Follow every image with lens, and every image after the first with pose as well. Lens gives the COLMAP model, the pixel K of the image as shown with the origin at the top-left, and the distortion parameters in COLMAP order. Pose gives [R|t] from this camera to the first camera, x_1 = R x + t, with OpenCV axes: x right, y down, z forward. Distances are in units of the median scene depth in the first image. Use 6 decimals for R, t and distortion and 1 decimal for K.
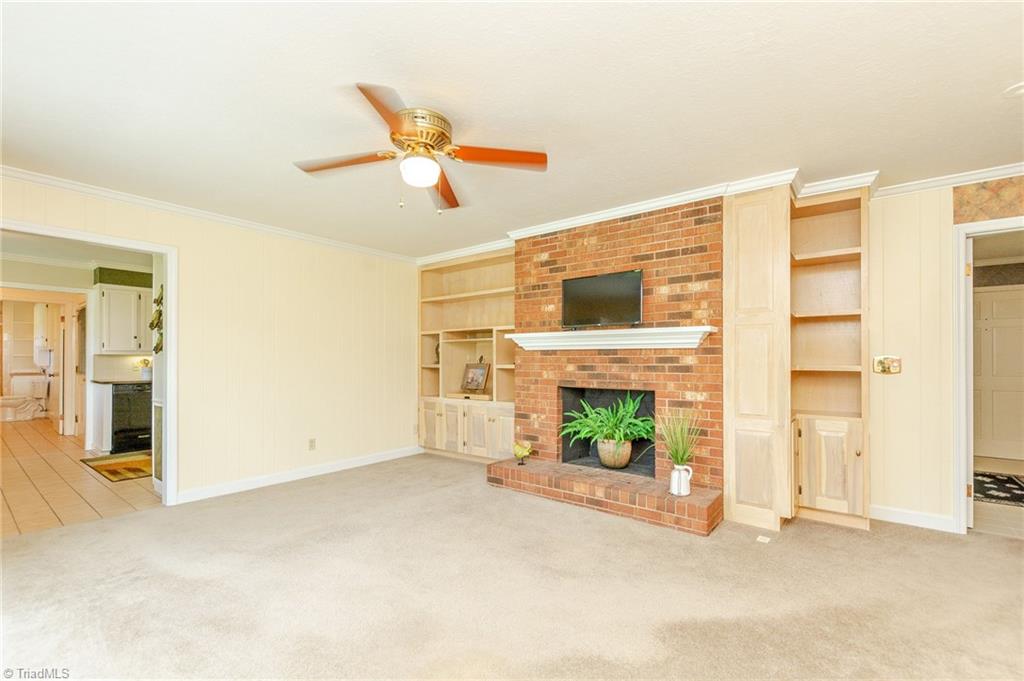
lens RADIAL K [[441.5, 0, 512.9], [0, 441.5, 357.7], [0, 0, 1]] dist [0.000495, 0.000123]
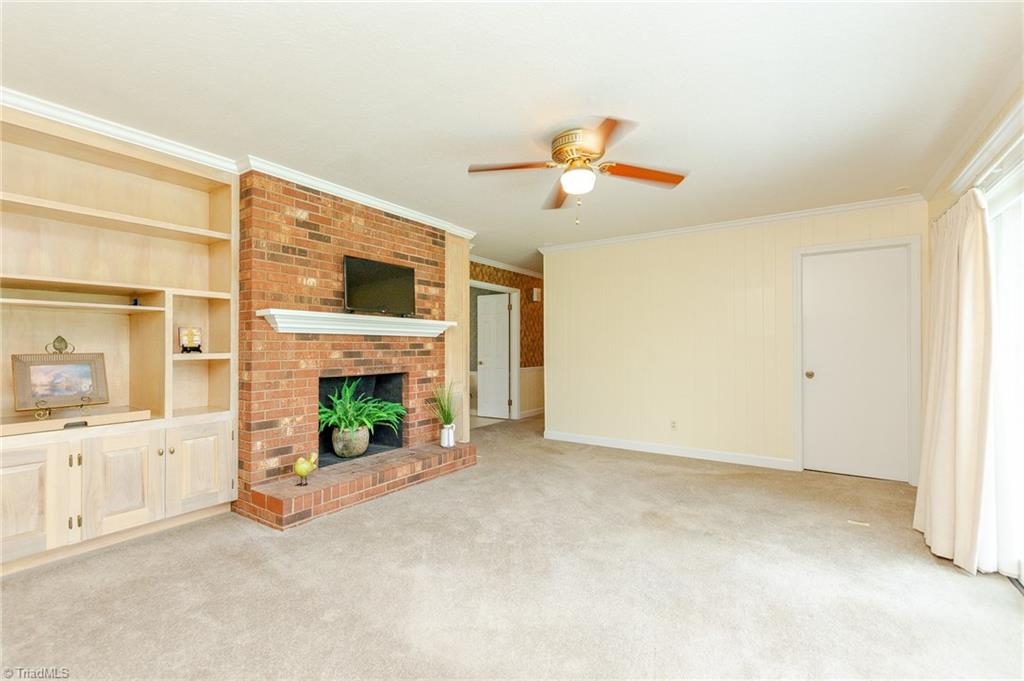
lens RADIAL K [[453.5, 0, 512.0], [0, 453.5, 340.5], [0, 0, 1]] dist [0.000362, -0.000071]
pose [[-0.075355, 0.013393, 0.997067, -0.827218], [-0.004416, 0.999896, -0.013765, 0.005538], [-0.997147, -0.005441, -0.075288, 0.746372]]
